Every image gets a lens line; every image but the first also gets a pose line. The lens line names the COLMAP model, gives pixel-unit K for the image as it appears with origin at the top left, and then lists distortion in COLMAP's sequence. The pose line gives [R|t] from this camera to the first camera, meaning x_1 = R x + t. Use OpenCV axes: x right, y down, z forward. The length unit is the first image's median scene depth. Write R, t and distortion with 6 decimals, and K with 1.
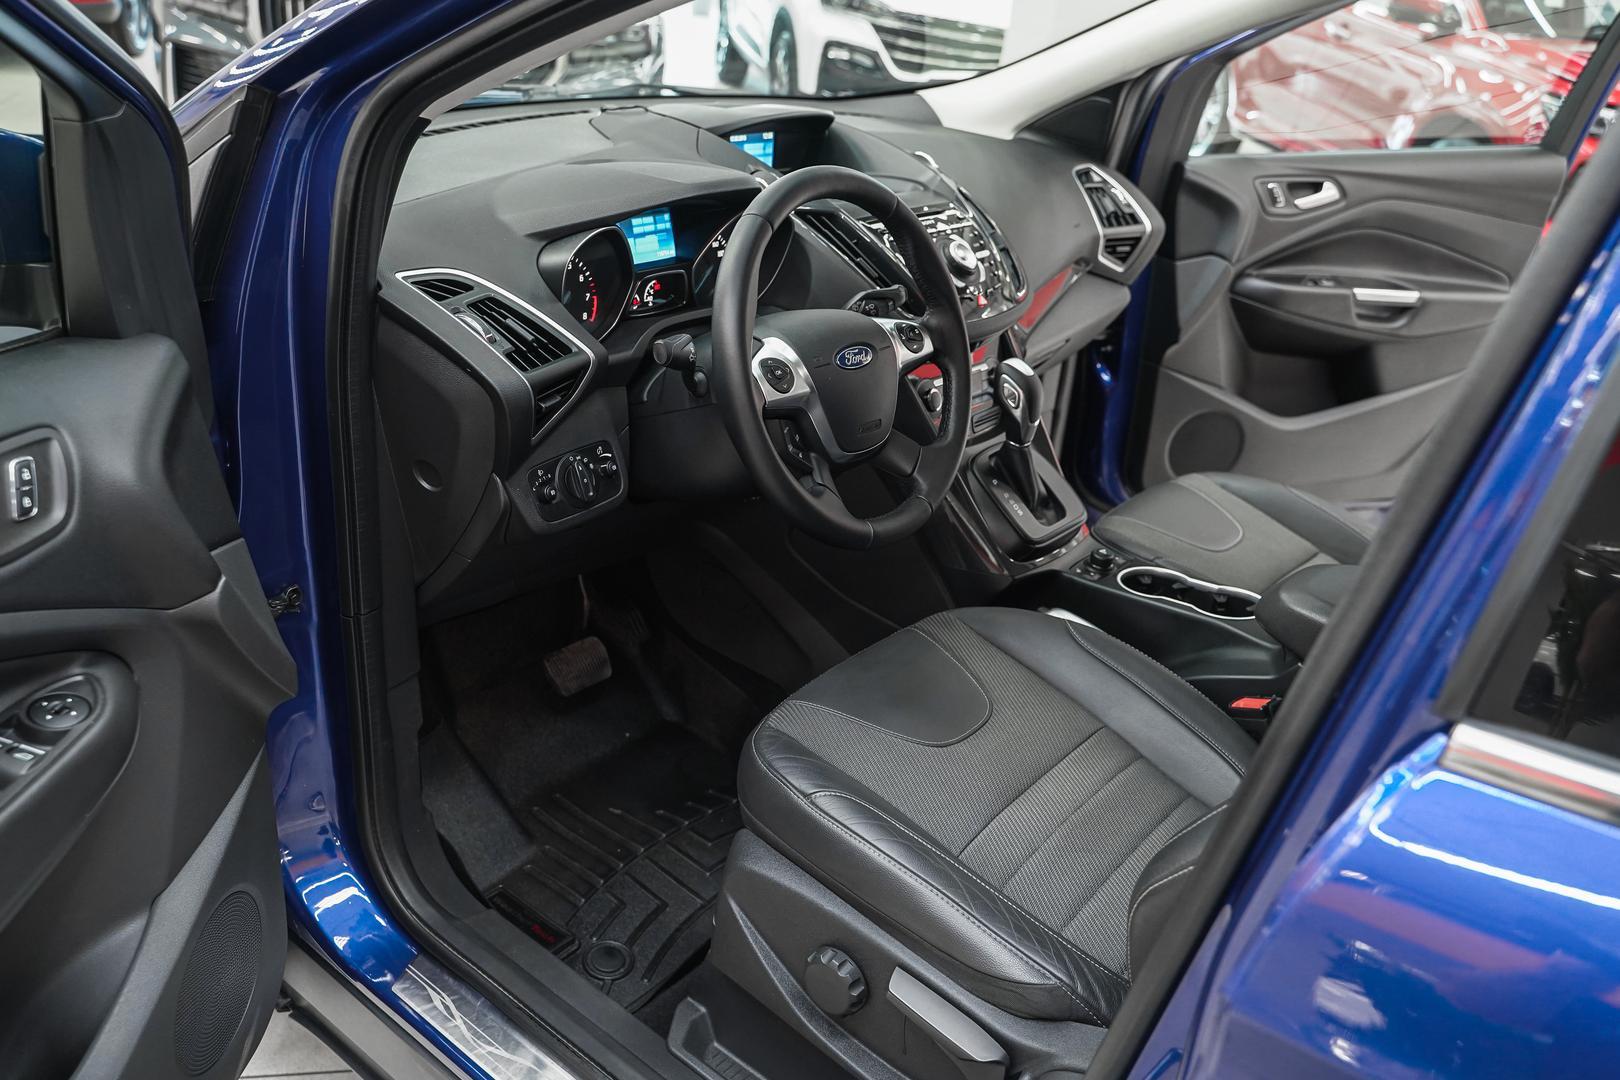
lens RADIAL K [[1335.8, 0, 810.0], [0, 1335.8, 540.0], [0, 0, 1]] dist [-0.008028, 0.001741]
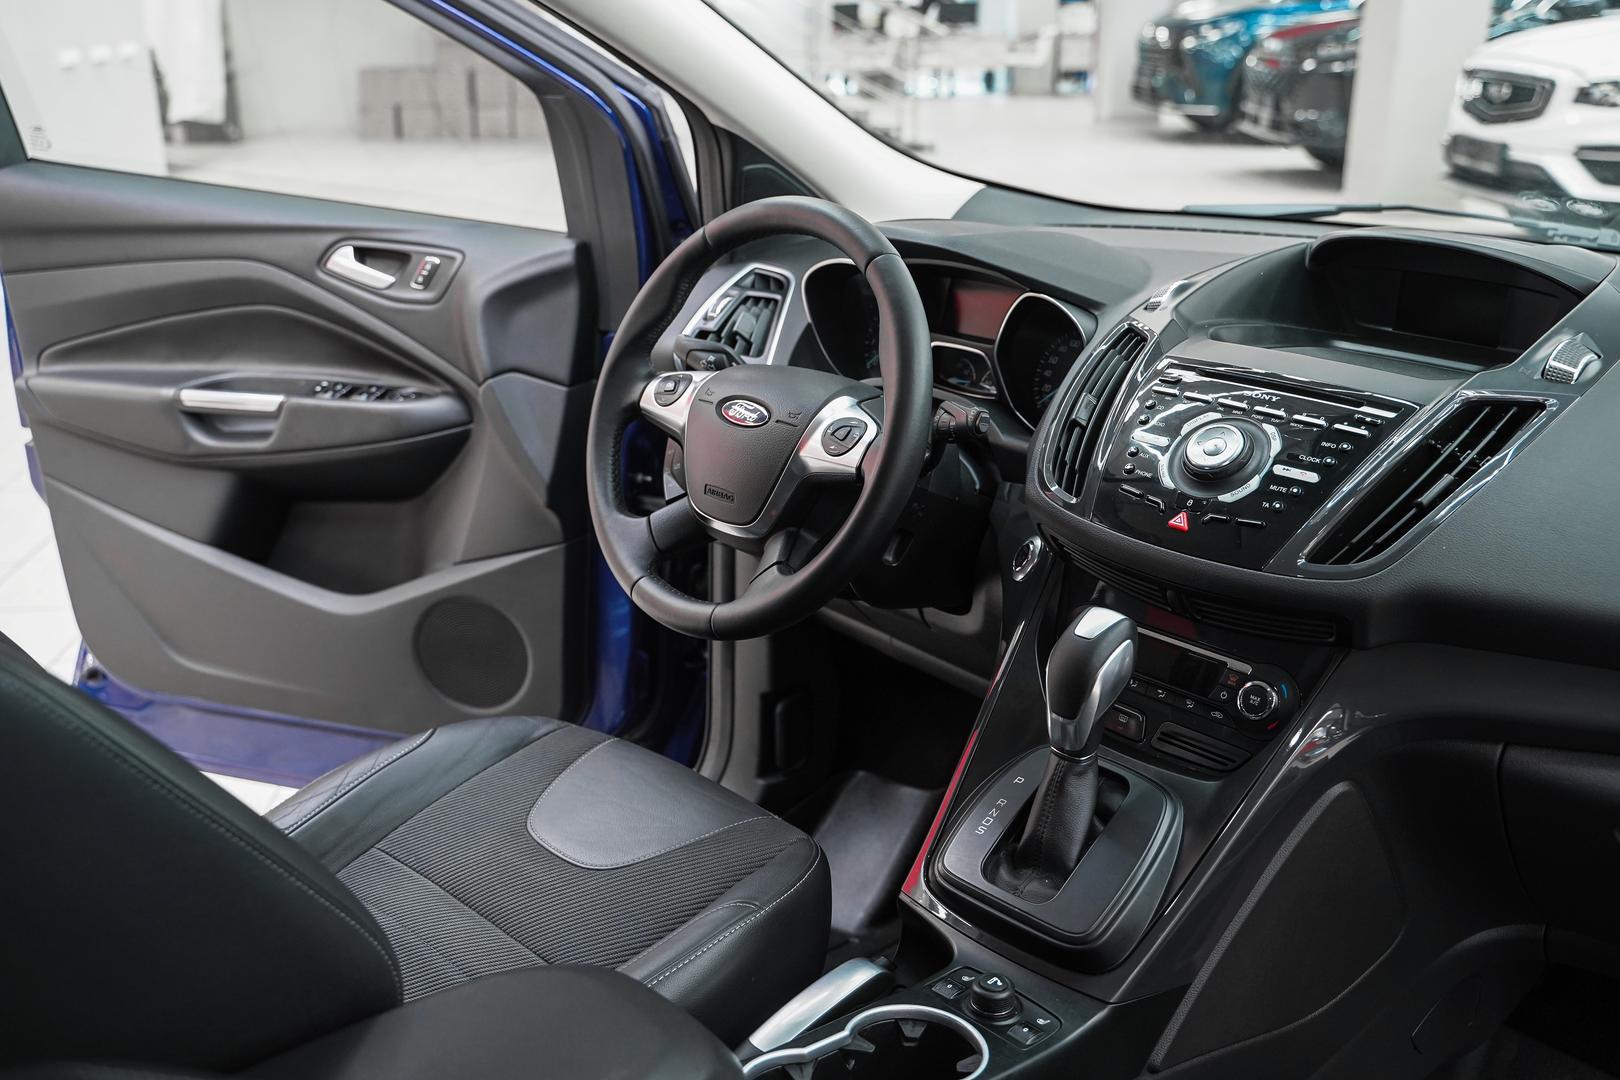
lens RADIAL K [[1569.3, 0, 810.0], [0, 1569.3, 540.0], [0, 0, 1]] dist [-0.009512, 0.005314]
pose [[-0.121268, 0.224626, -0.966870, 0.740528], [-0.451582, 0.854936, 0.255260, -0.250431], [0.883950, 0.467576, -0.002239, 0.792682]]
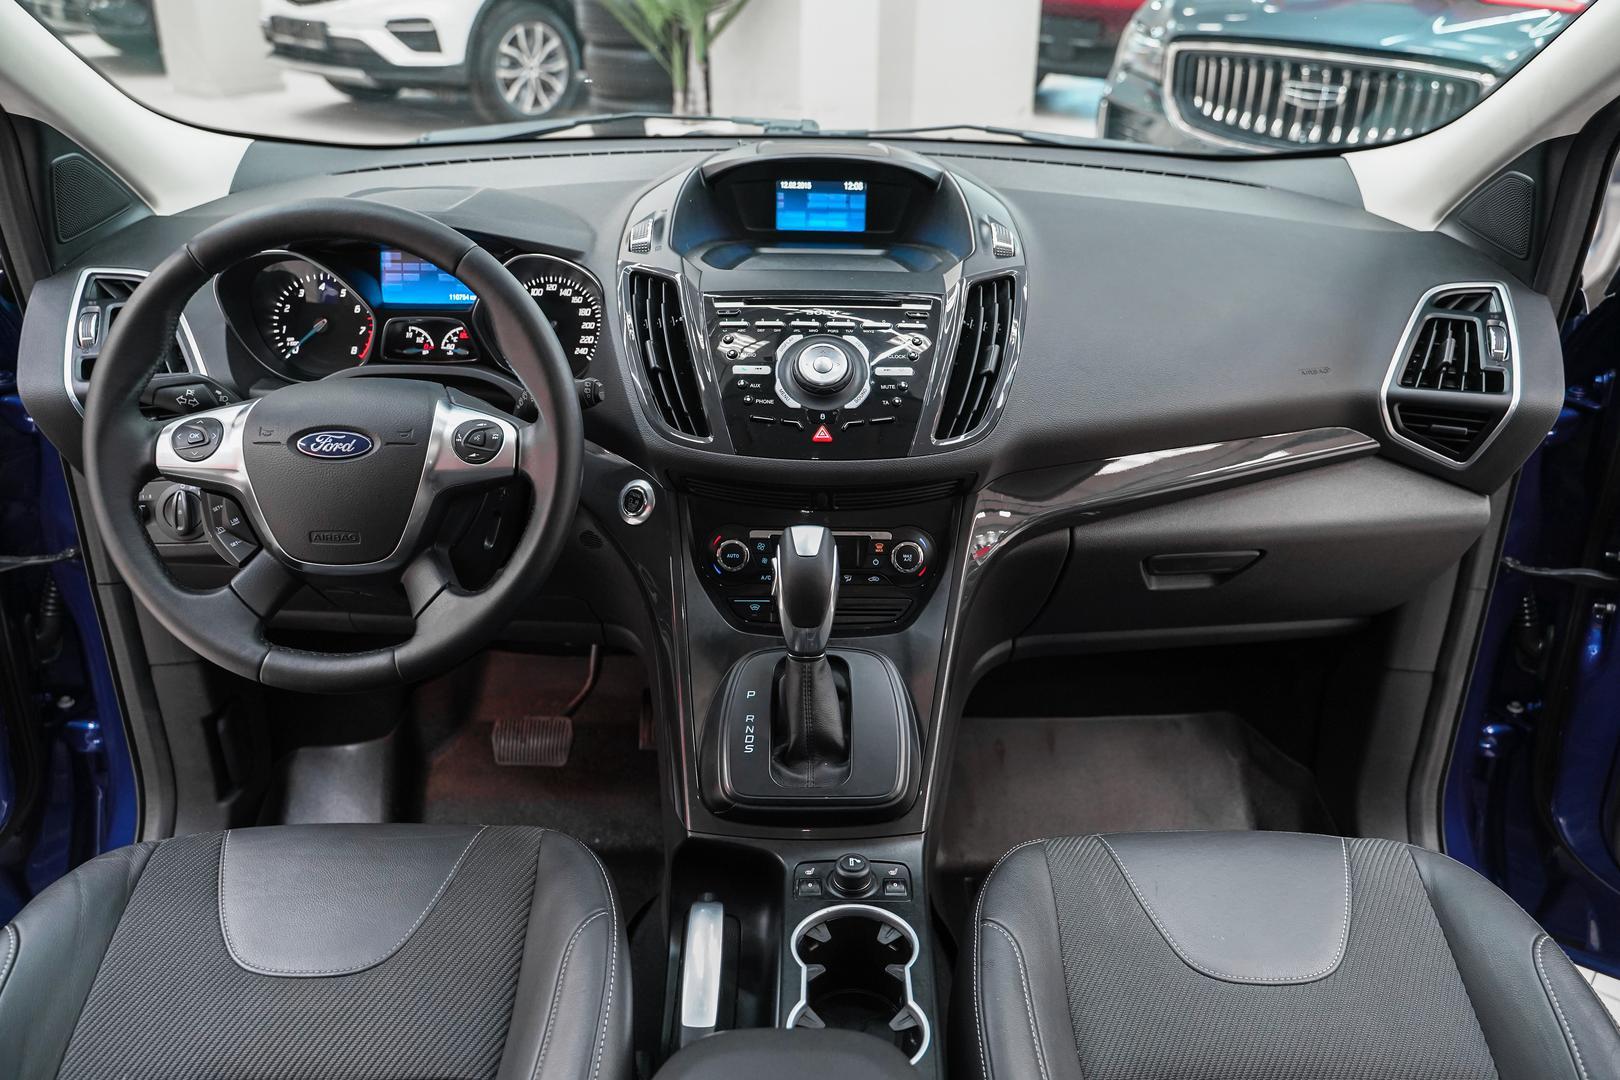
lens RADIAL K [[1316.0, 0, 835.6], [0, 1316.0, 537.1], [0, 0, 1]] dist [-0.013388, -0.007275]
pose [[0.642884, 0.251776, -0.723401, 0.575123], [-0.287520, 0.954694, 0.076759, -0.167026], [0.709953, 0.158645, 0.686148, 0.511056]]
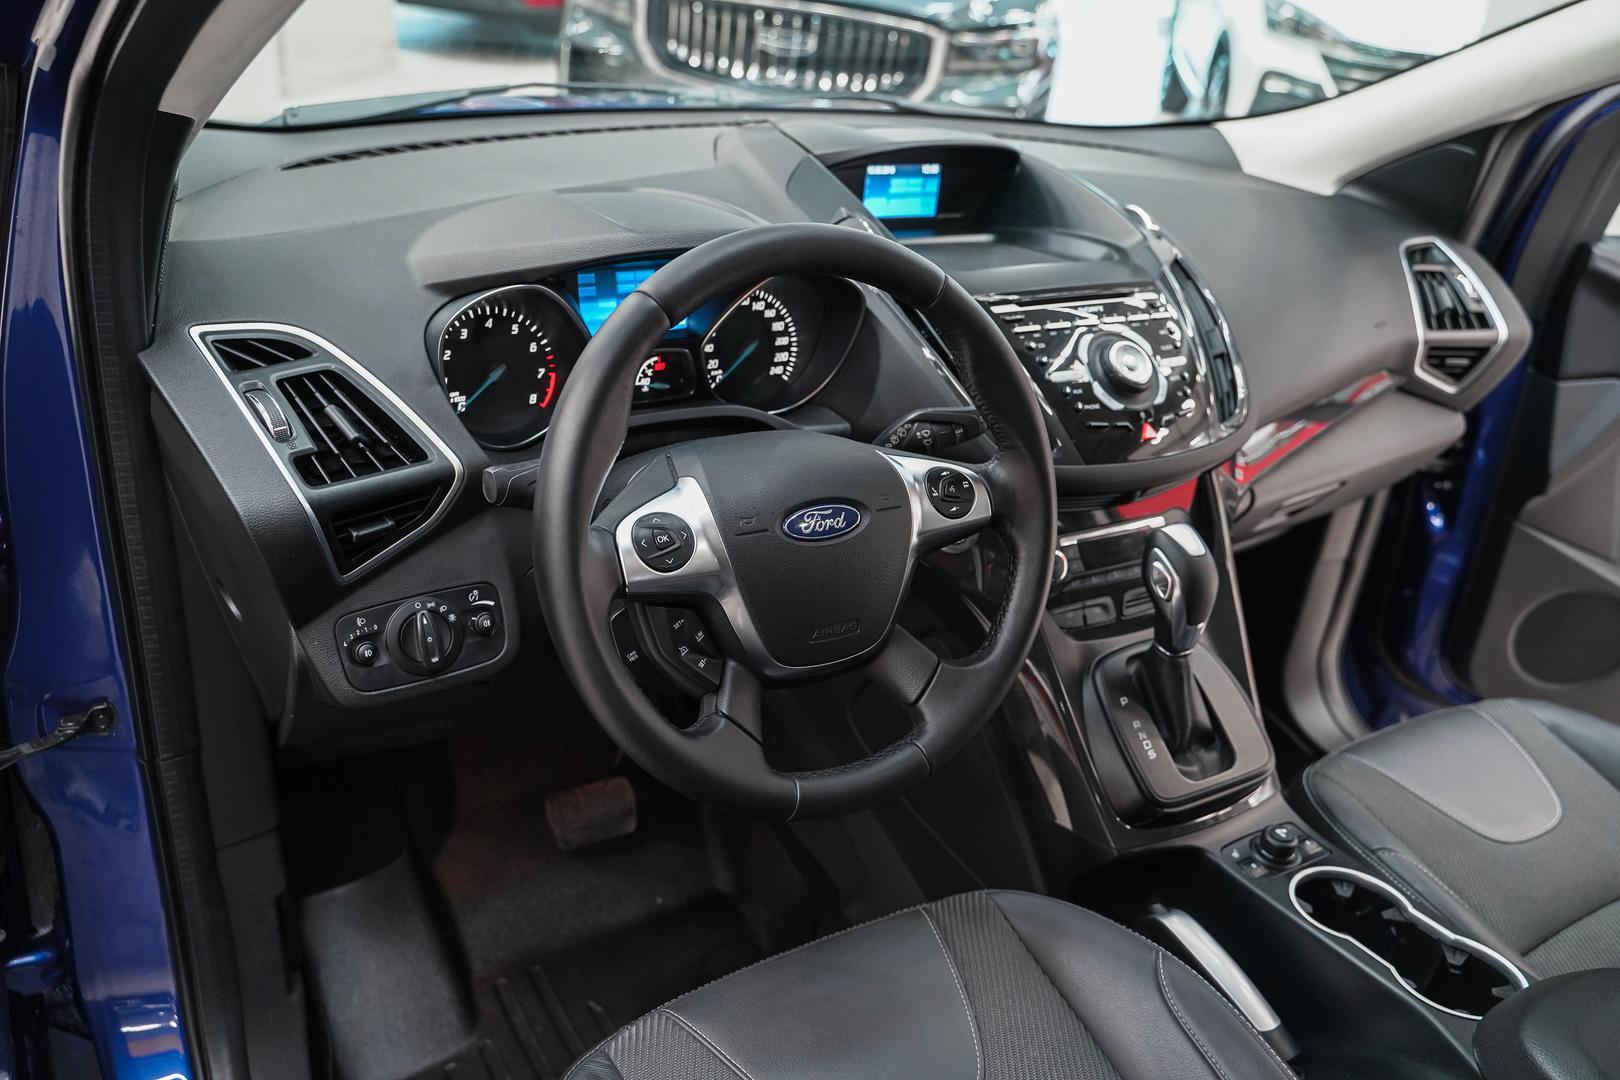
lens RADIAL K [[1293.8, 0, 810.0], [0, 1293.8, 540.0], [0, 0, 1]] dist [-0.010580, -0.000341]
pose [[0.939795, 0.151080, -0.306529, 0.162058], [-0.152695, 0.988094, 0.018852, -0.102108], [0.305728, 0.029088, 0.951674, 0.299064]]
